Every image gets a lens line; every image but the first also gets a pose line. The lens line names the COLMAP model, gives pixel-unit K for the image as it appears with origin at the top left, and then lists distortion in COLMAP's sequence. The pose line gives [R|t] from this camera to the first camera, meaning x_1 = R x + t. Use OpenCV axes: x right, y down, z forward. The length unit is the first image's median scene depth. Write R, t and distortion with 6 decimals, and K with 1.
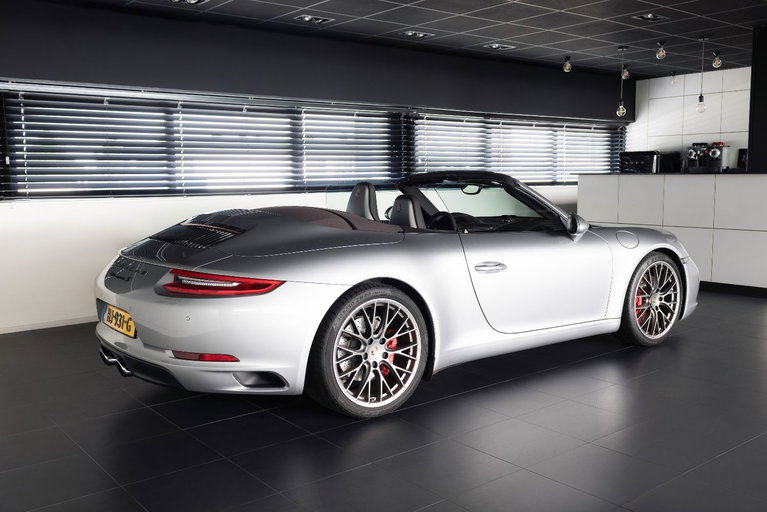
lens RADIAL K [[713.0, 0, 383.5], [0, 713.0, 256.0], [0, 0, 1]] dist [-0.002336, -0.002951]
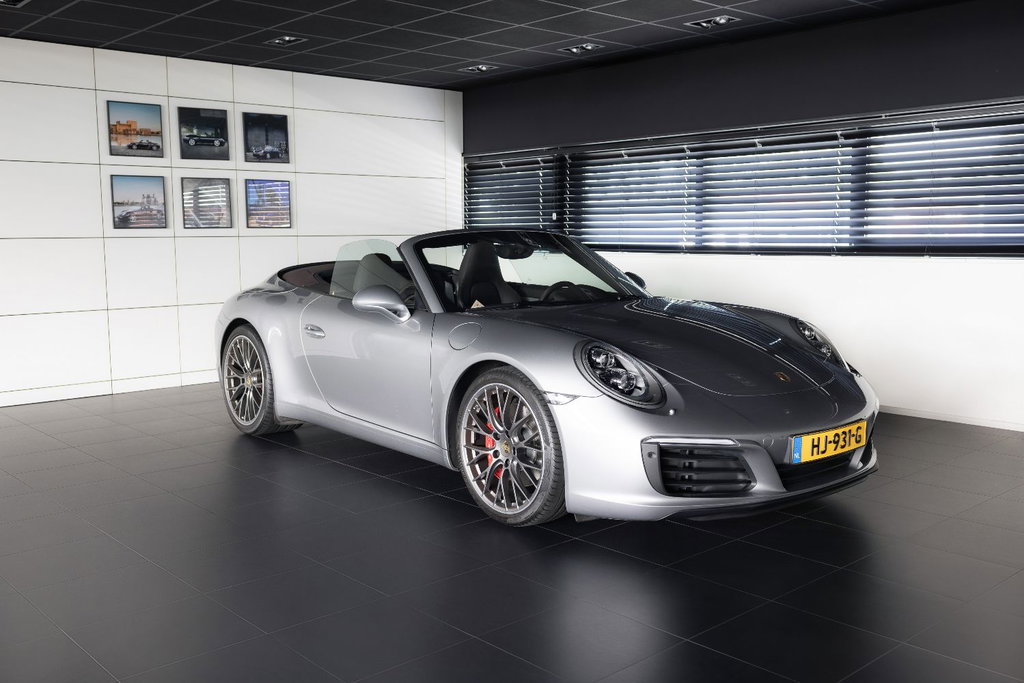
lens RADIAL K [[958.8, 0, 512.0], [0, 958.8, 341.5], [0, 0, 1]] dist [0.000234, 0.004925]
pose [[0.059141, 0.120758, -0.990919, 1.028278], [-0.106565, 0.987748, 0.114012, -0.103917], [0.992545, 0.098854, 0.071285, 0.837234]]
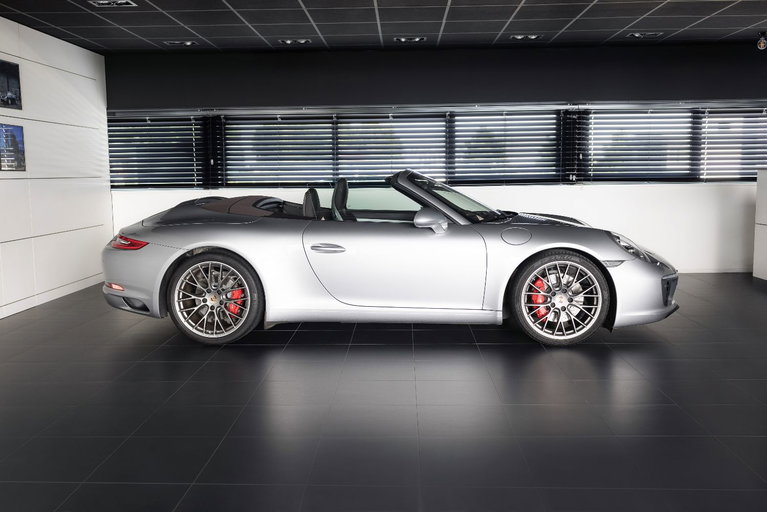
lens RADIAL K [[718.2, 0, 383.5], [0, 718.2, 256.0], [0, 0, 1]] dist [0.000234, 0.004925]
pose [[0.759997, 0.076218, -0.645442, 0.739465], [-0.068239, 0.996969, 0.037379, -0.017761], [0.646334, 0.015636, 0.762894, 0.077323]]
